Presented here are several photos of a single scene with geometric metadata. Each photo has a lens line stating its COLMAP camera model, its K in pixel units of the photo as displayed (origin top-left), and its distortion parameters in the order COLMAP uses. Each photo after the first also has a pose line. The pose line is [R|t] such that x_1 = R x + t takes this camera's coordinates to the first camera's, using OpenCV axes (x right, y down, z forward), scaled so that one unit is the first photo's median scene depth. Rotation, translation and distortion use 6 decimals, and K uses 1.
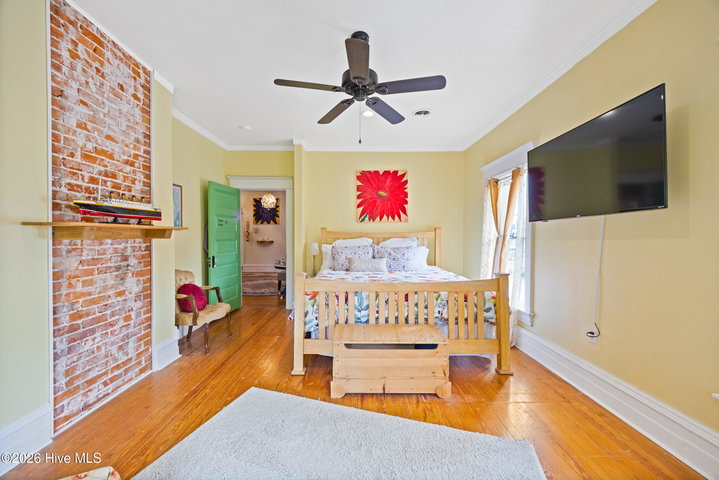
lens RADIAL K [[278.1, 0, 356.5], [0, 278.1, 238.9], [0, 0, 1]] dist [-0.001801, -0.000662]
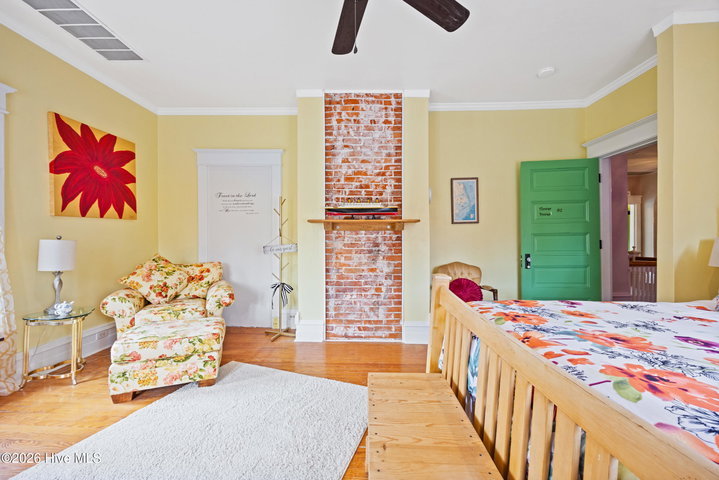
lens RADIAL K [[278.1, 0, 357.1], [0, 278.1, 237.5], [0, 0, 1]] dist [-0.001801, -0.000662]
pose [[-0.031638, -0.007334, -0.999472, 0.557721], [-0.010902, 0.999916, -0.006992, 0.045893], [0.999440, 0.010675, -0.031715, 0.994142]]
